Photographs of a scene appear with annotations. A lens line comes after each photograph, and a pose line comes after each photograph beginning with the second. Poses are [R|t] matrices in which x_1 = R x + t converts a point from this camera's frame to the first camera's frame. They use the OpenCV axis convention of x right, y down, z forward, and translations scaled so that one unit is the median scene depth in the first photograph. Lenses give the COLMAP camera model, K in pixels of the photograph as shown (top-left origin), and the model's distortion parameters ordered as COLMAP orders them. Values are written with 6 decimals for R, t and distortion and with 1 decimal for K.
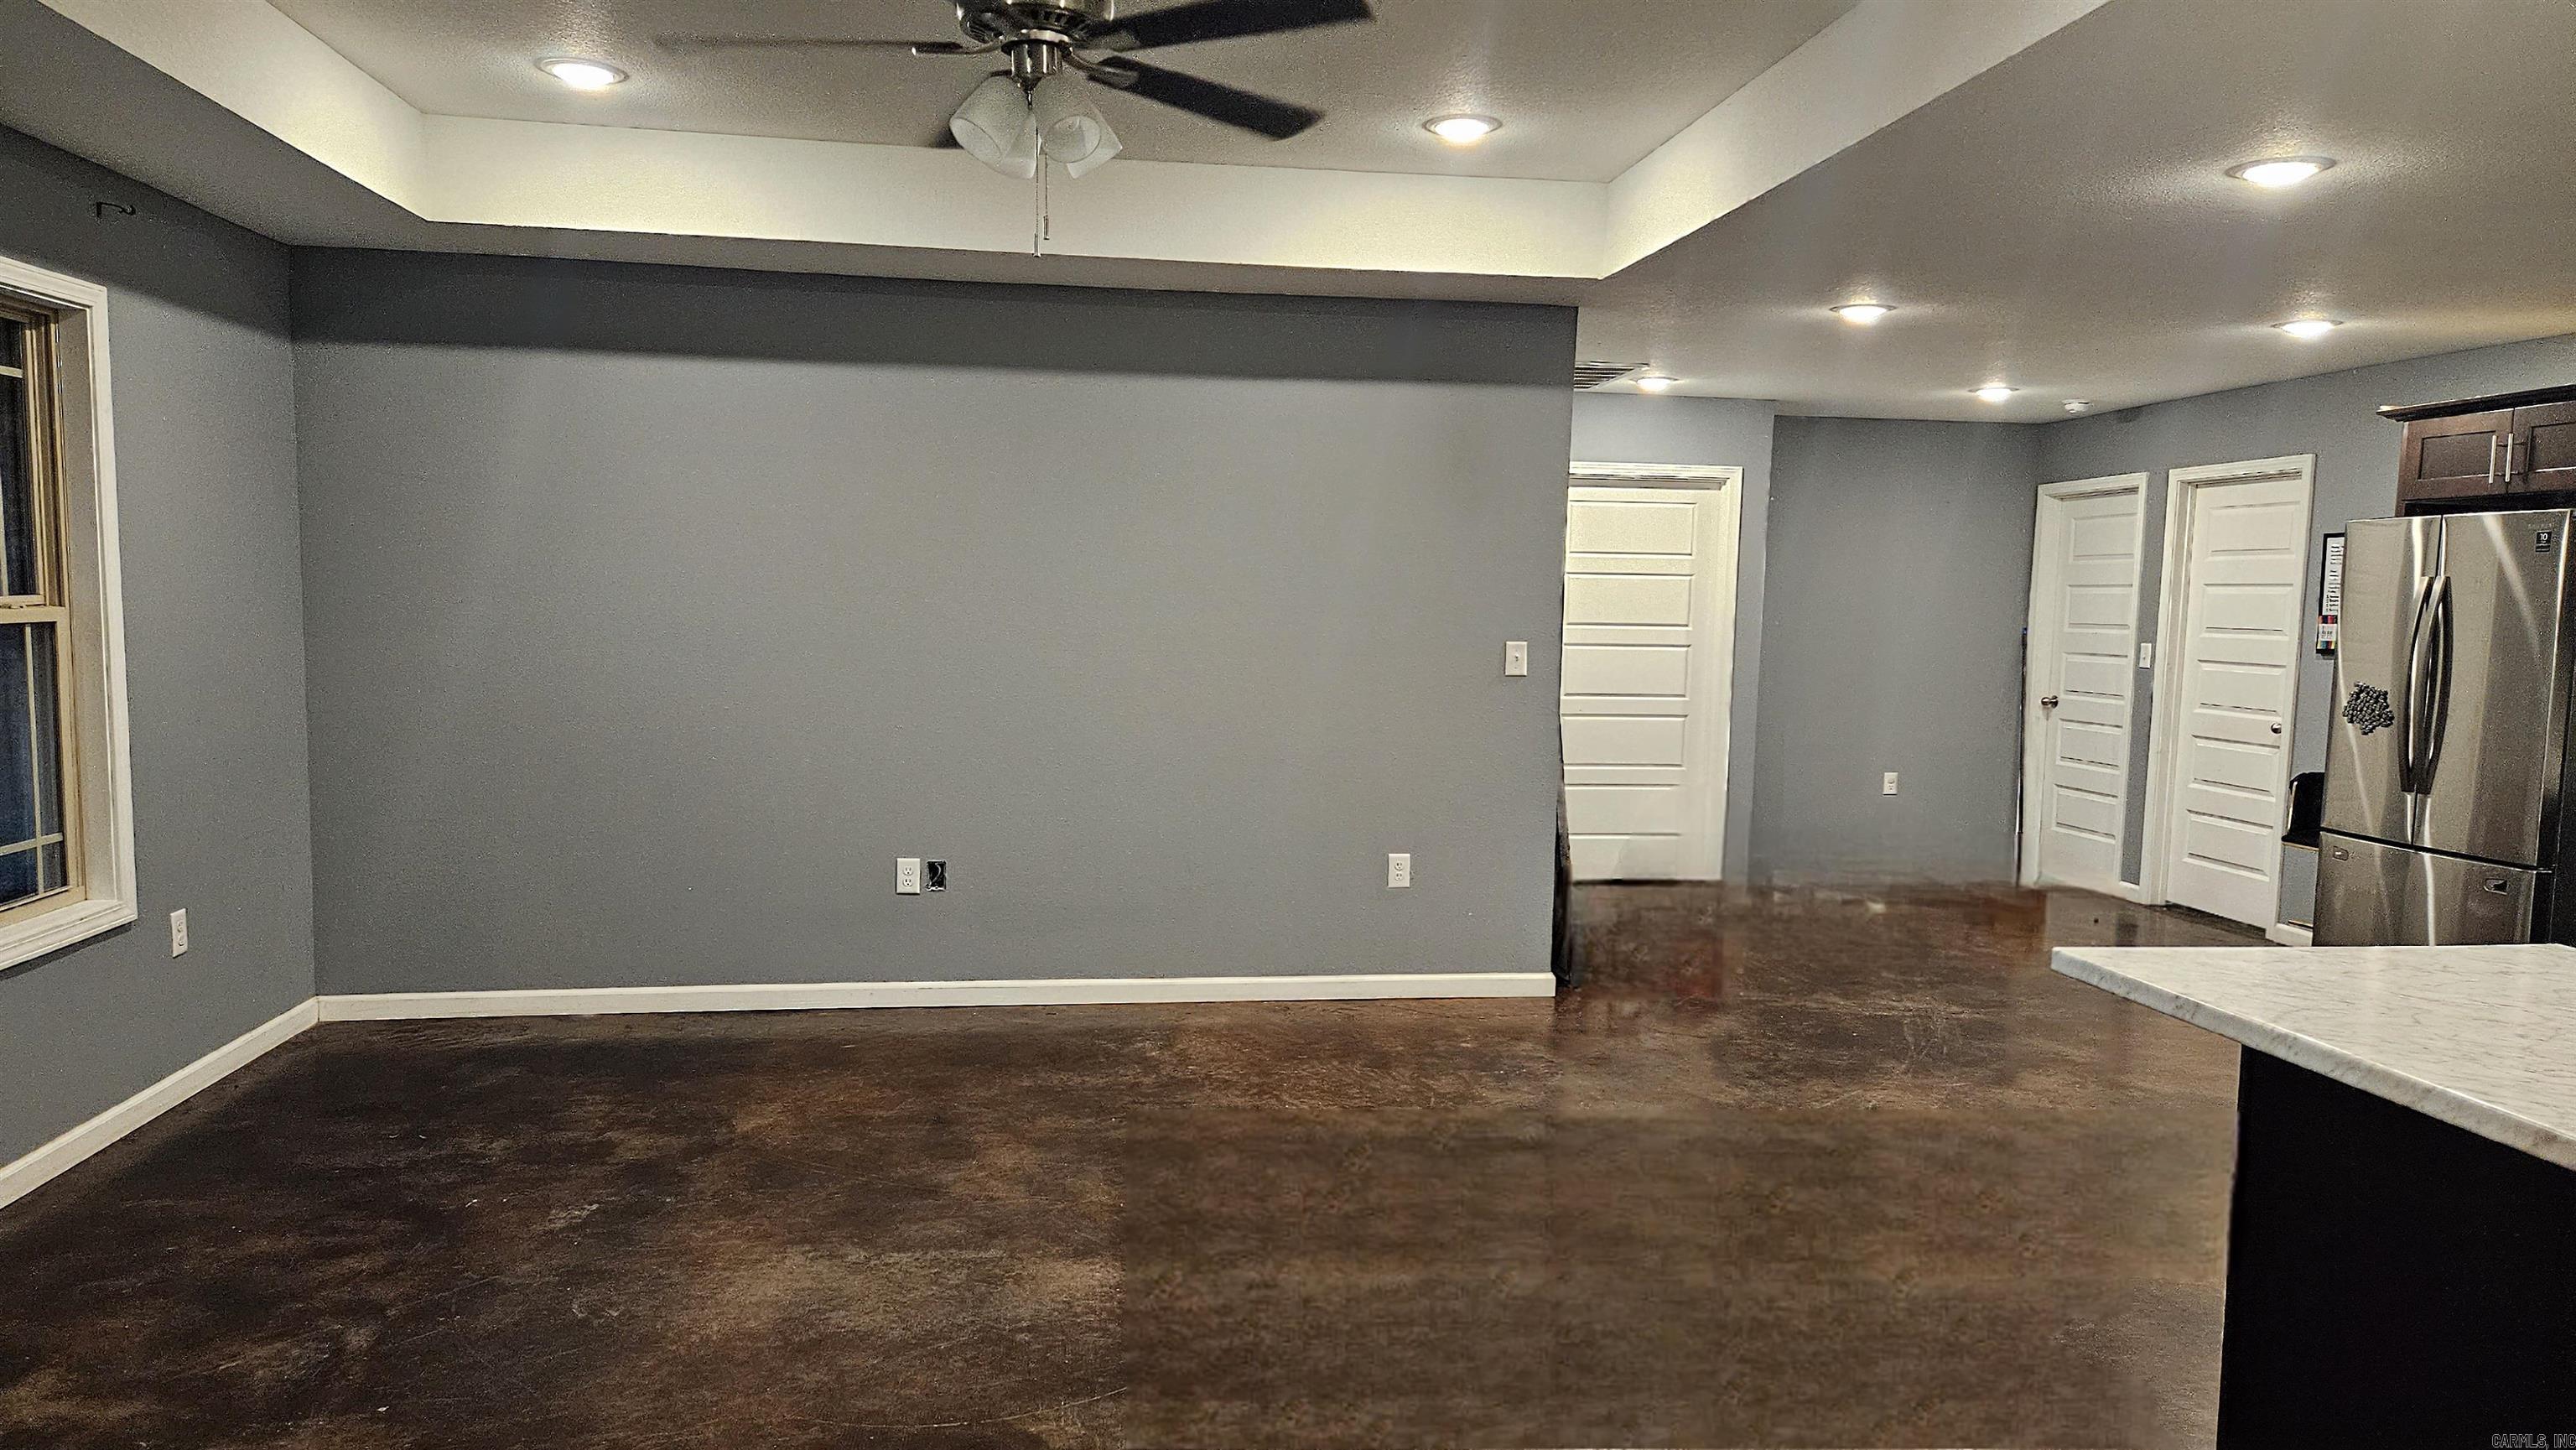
lens RADIAL K [[1722.0, 0, 1278.1], [0, 1722.0, 744.6], [0, 0, 1]] dist [0.081484, -0.070916]
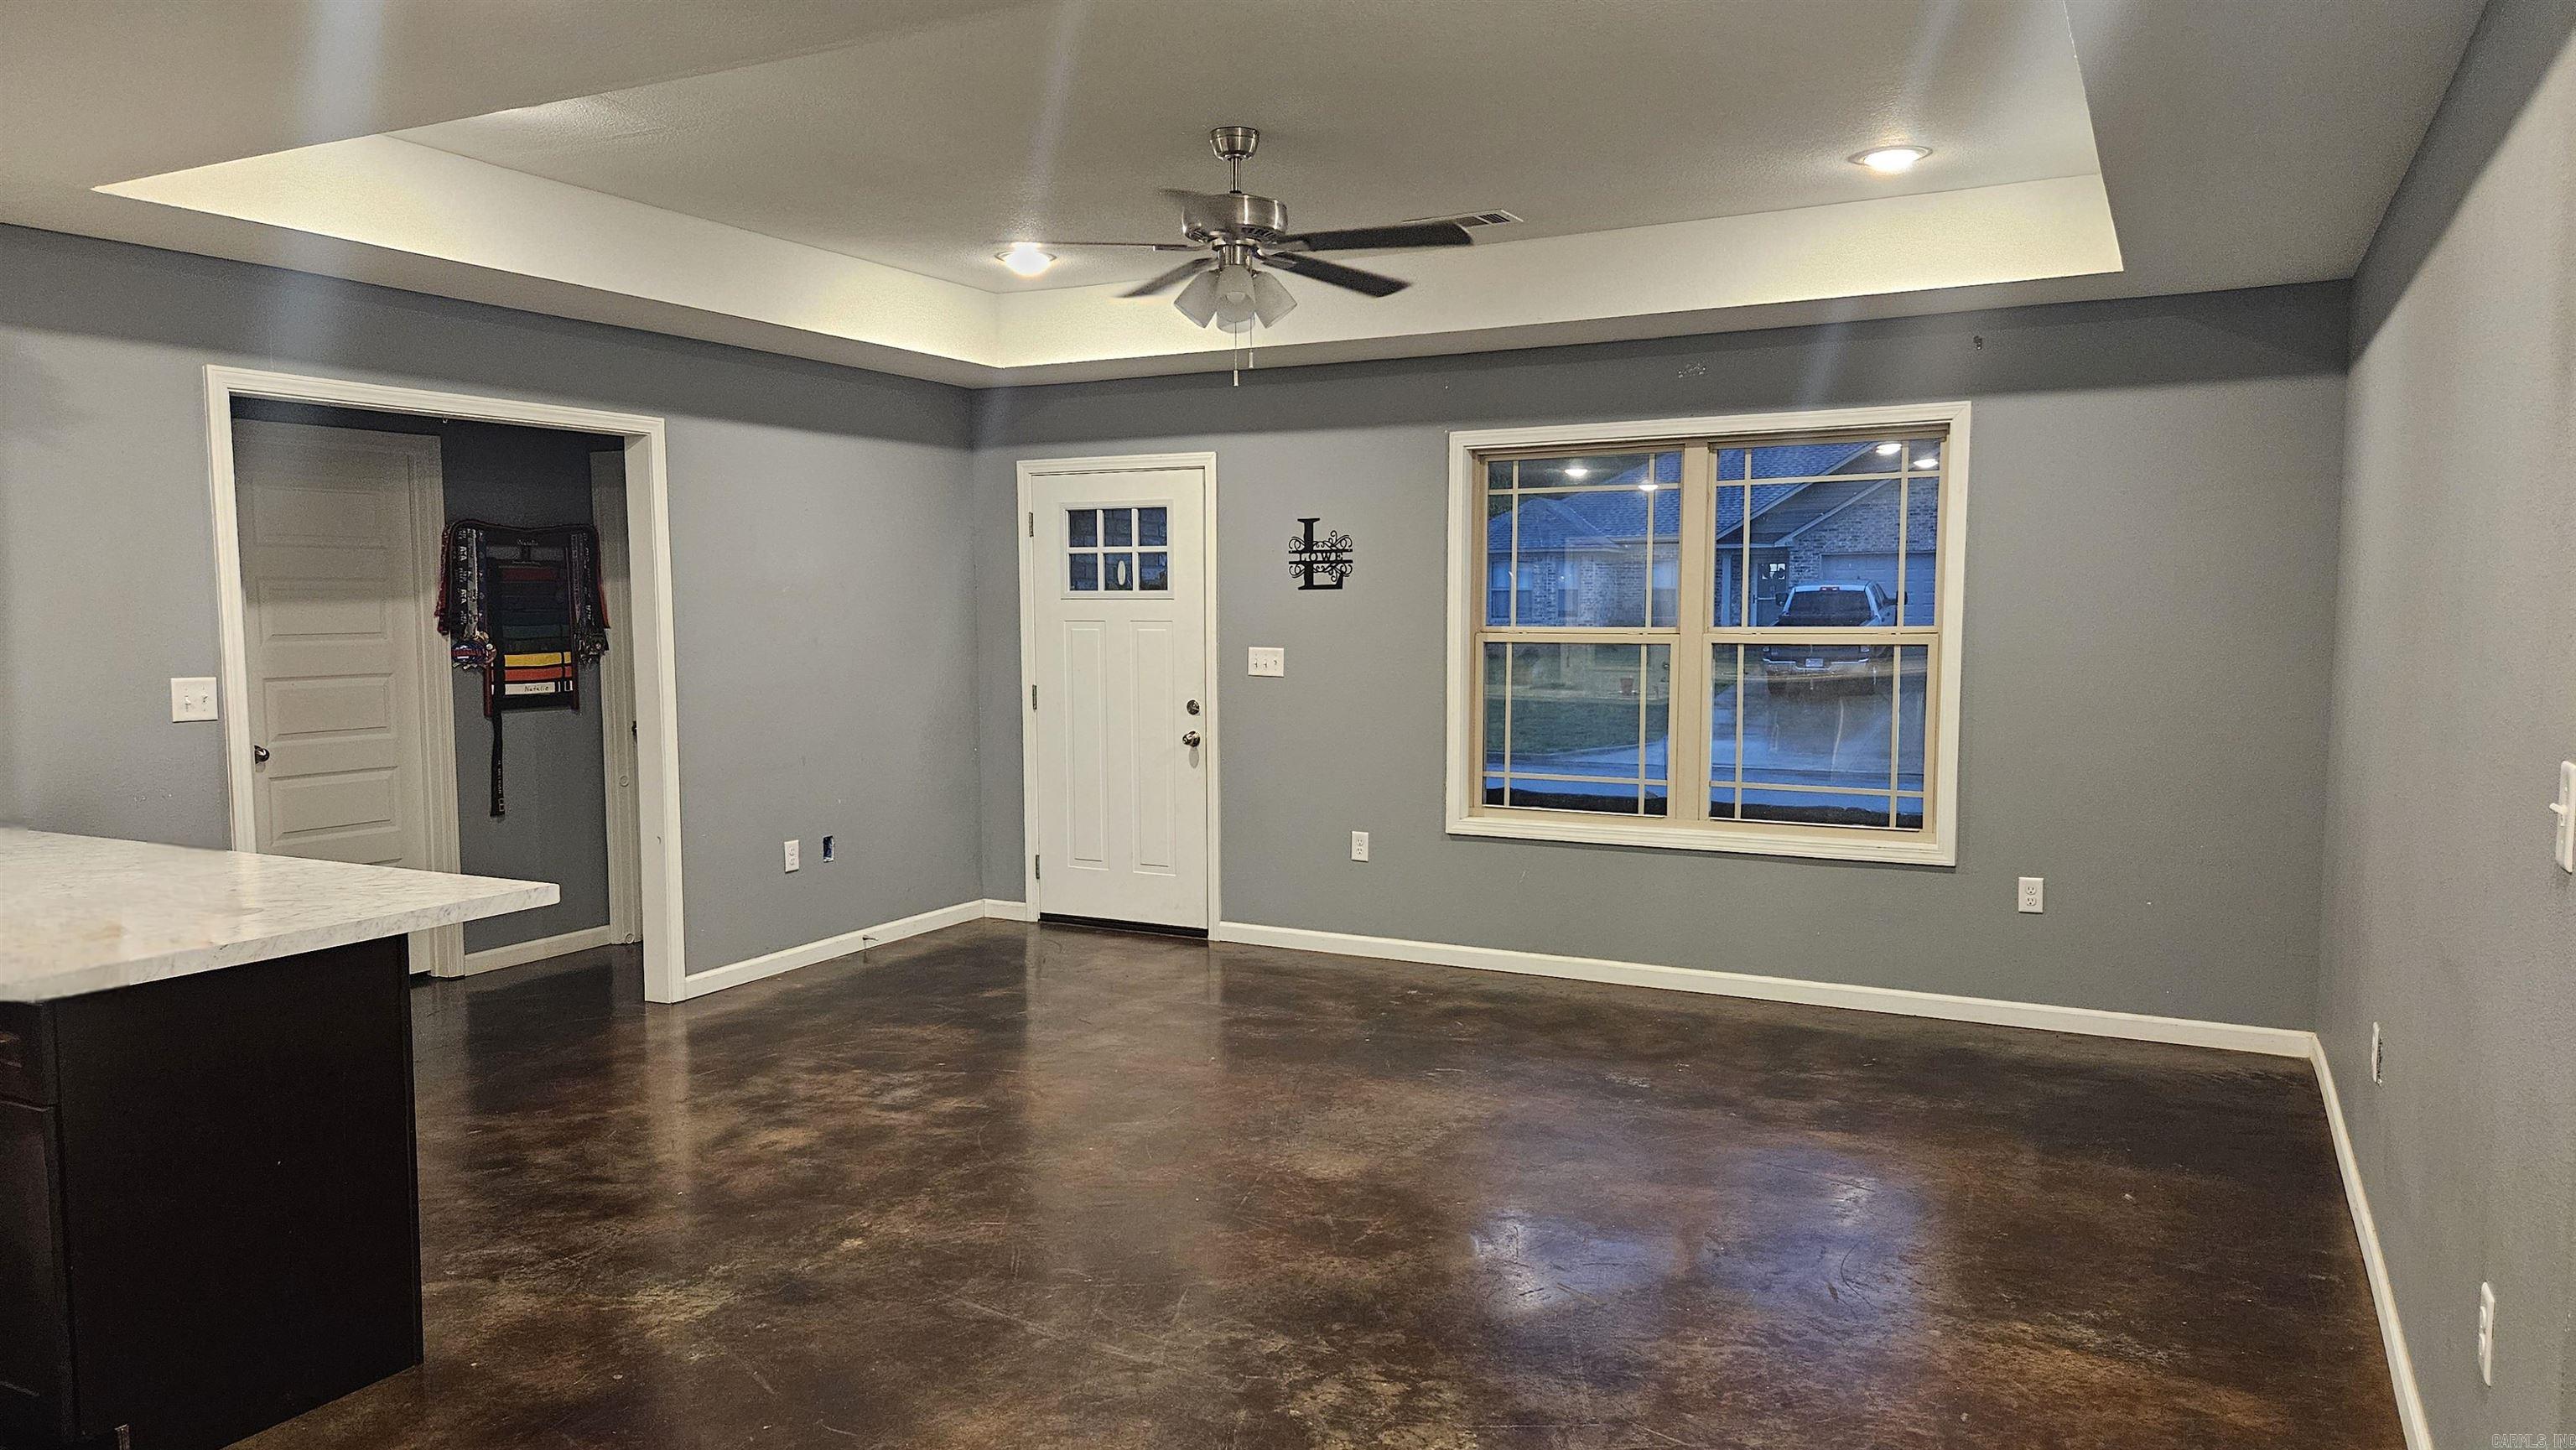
lens RADIAL K [[1722.0, 0, 1278.1], [0, 1722.0, 744.6], [0, 0, 1]] dist [0.081484, -0.070916]
pose [[-0.578462, 0.052651, -0.814008, 0.735100], [-0.080650, 0.989334, 0.121304, -0.112683], [0.811713, 0.135820, -0.568046, 1.340947]]
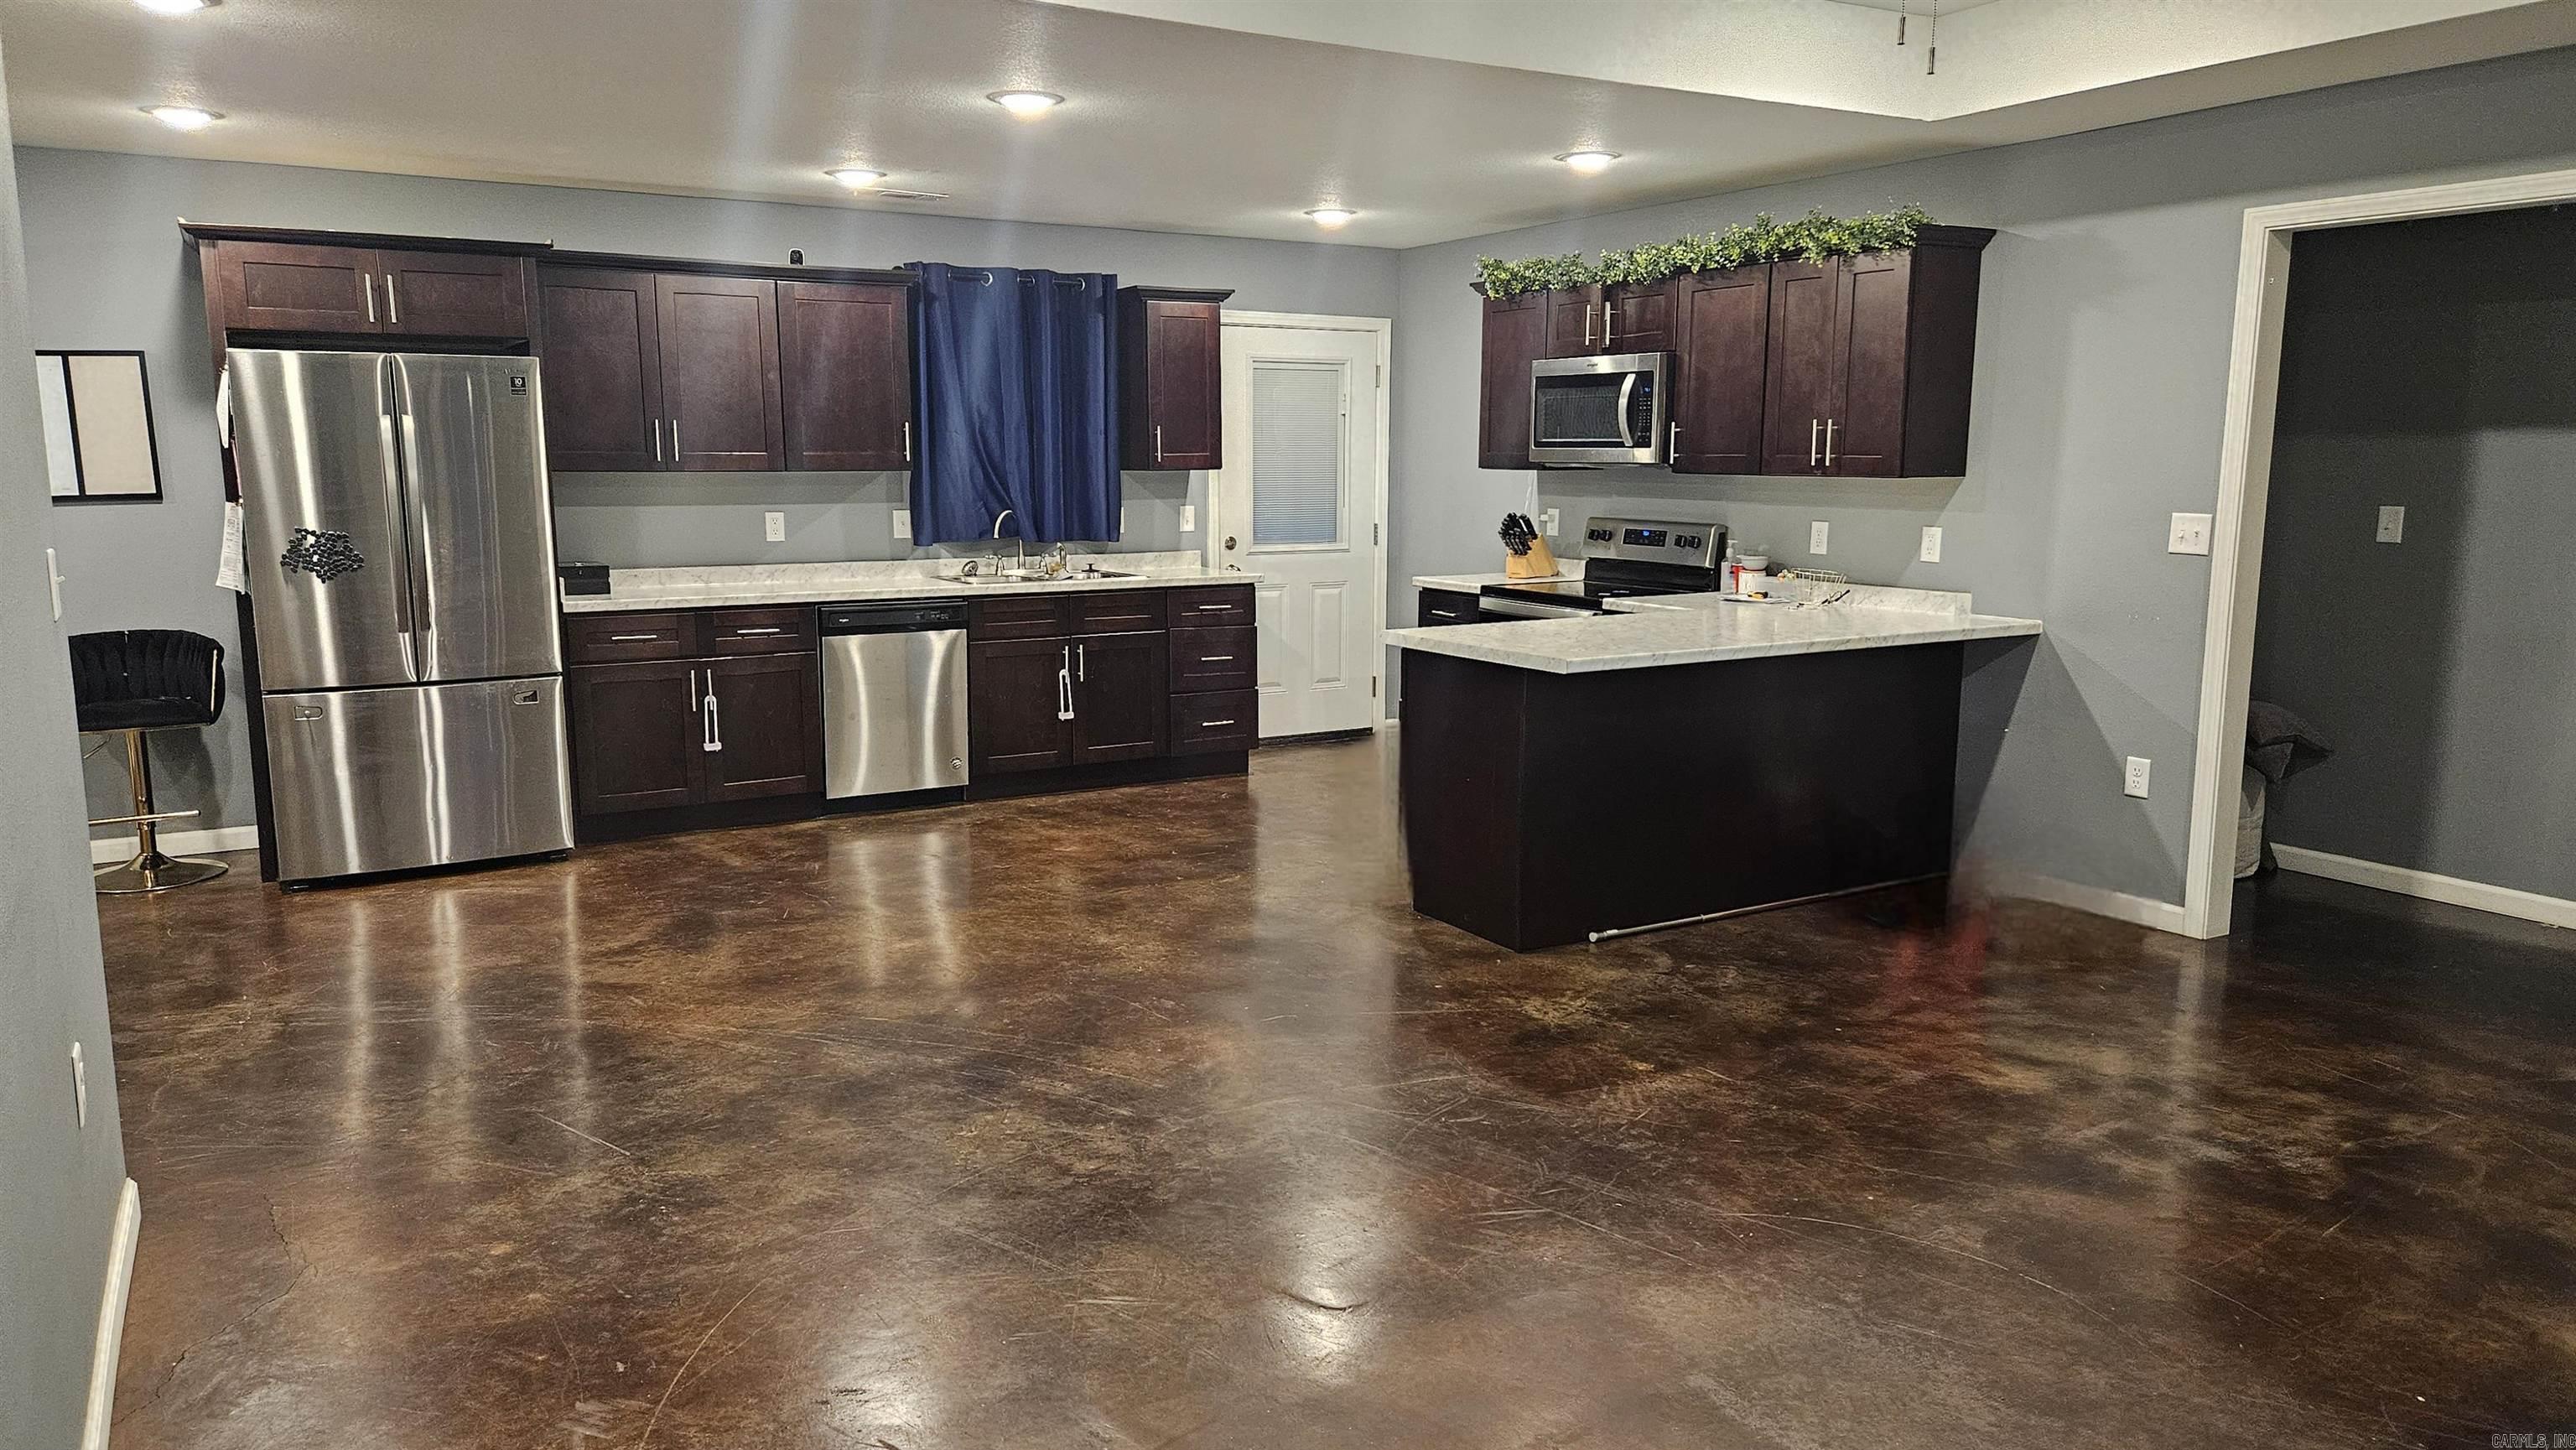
lens RADIAL K [[1722.0, 0, 1278.1], [0, 1722.0, 744.6], [0, 0, 1]] dist [0.081484, -0.070916]
pose [[-0.388348, -0.175309, 0.904684, -0.604140], [0.075009, 0.972466, 0.220642, -0.120433], [-0.918455, 0.153546, -0.364505, 1.179599]]
